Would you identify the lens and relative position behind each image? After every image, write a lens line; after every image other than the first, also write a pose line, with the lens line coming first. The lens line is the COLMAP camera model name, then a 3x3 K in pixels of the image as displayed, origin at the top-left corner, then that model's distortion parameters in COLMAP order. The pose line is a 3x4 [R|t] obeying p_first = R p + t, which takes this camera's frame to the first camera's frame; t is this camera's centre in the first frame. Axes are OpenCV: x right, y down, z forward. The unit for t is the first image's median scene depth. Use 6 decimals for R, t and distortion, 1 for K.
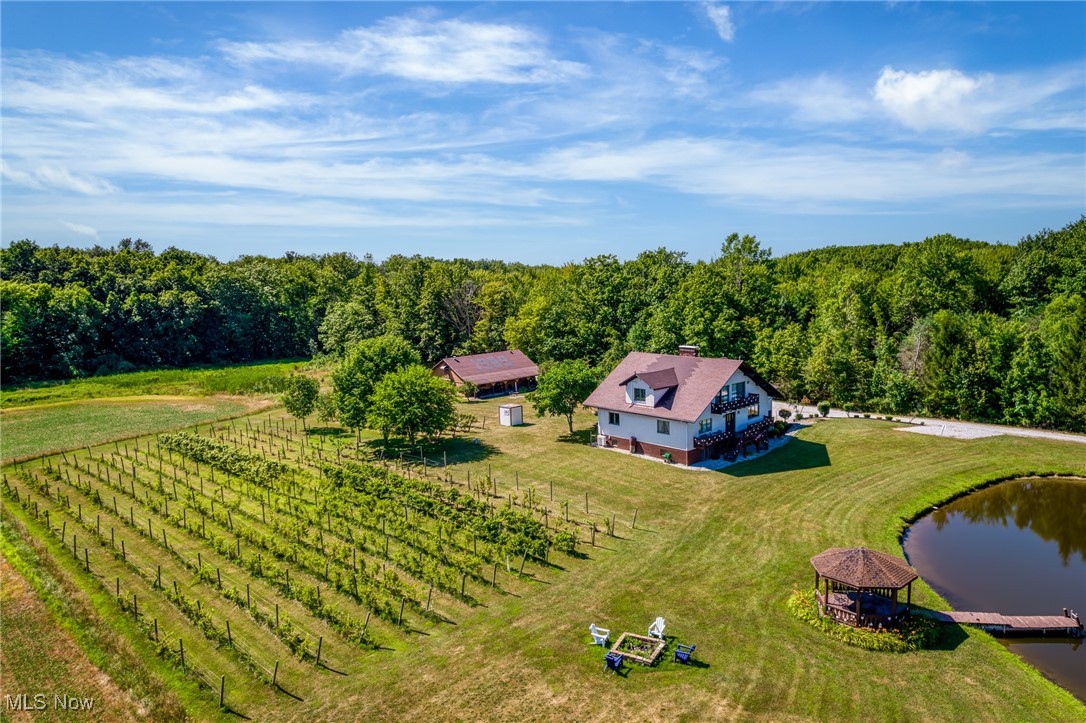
lens RADIAL K [[705.3, 0, 543.0], [0, 705.3, 361.5], [0, 0, 1]] dist [-0.003468, 0.000513]
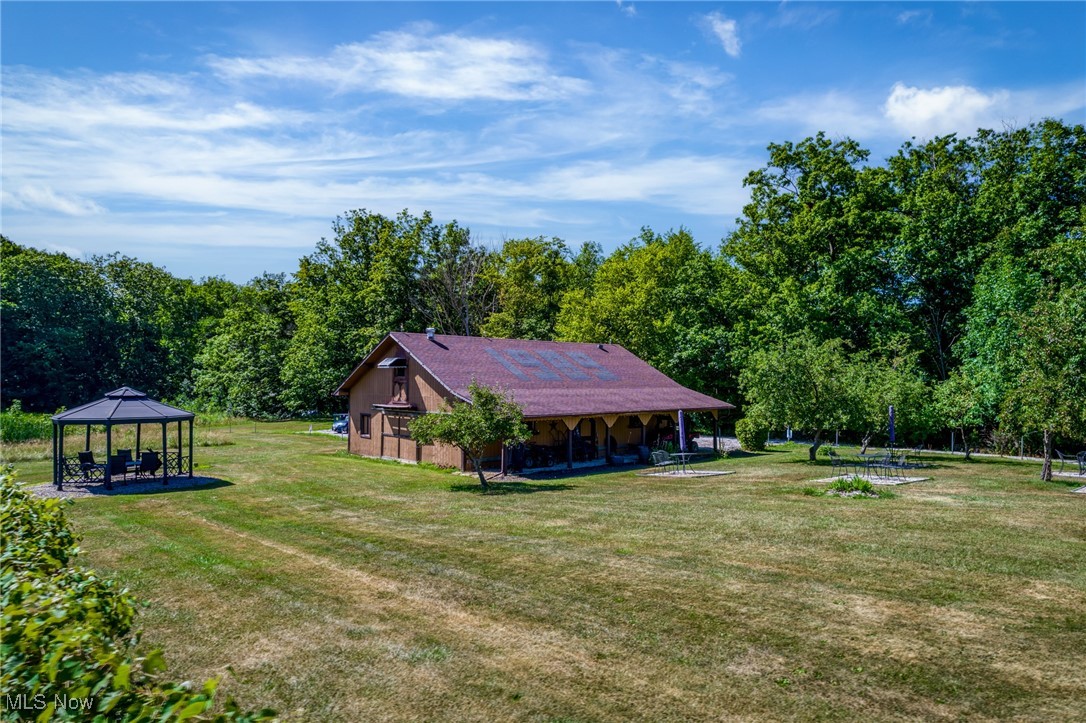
lens RADIAL K [[705.3, 0, 543.0], [0, 705.3, 361.5], [0, 0, 1]] dist [-0.003468, 0.000513]
pose [[0.999054, 0.037798, 0.021501, -0.090252], [-0.034281, 0.988787, -0.145341, 0.048560], [-0.026754, 0.144467, 0.989148, 0.756635]]
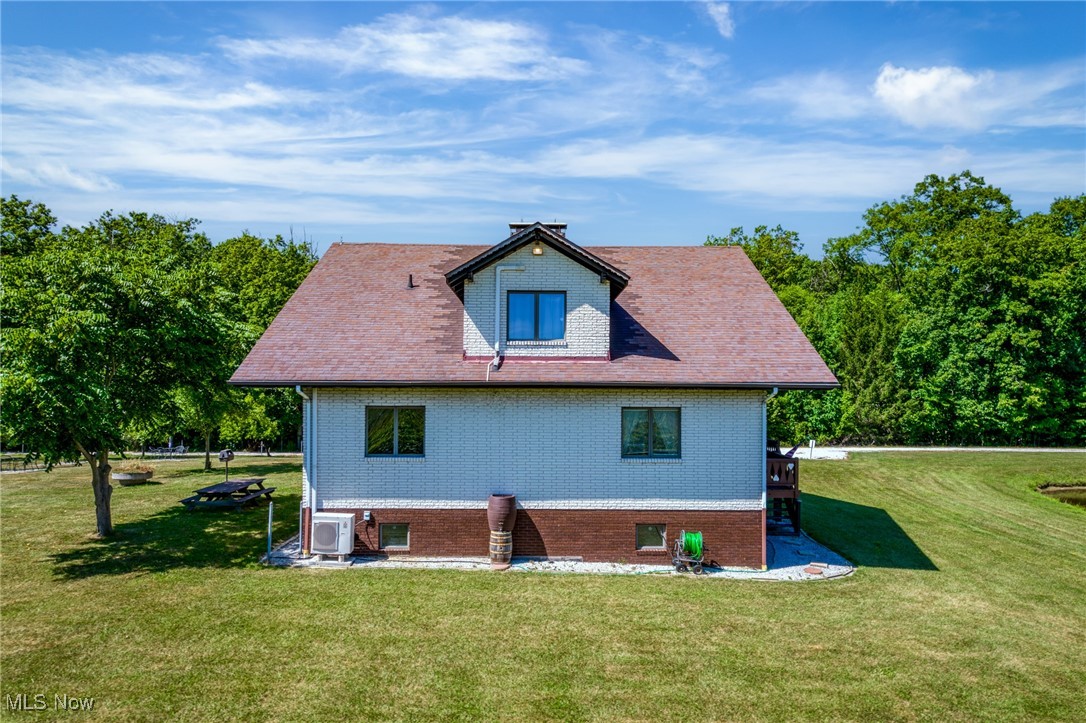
lens RADIAL K [[705.3, 0, 543.0], [0, 705.3, 361.5], [0, 0, 1]] dist [-0.003468, 0.000513]
pose [[0.674486, 0.051459, 0.736492, -0.026670], [0.065681, 0.989430, -0.129284, 0.058123], [-0.735360, 0.135574, 0.663977, 0.508240]]
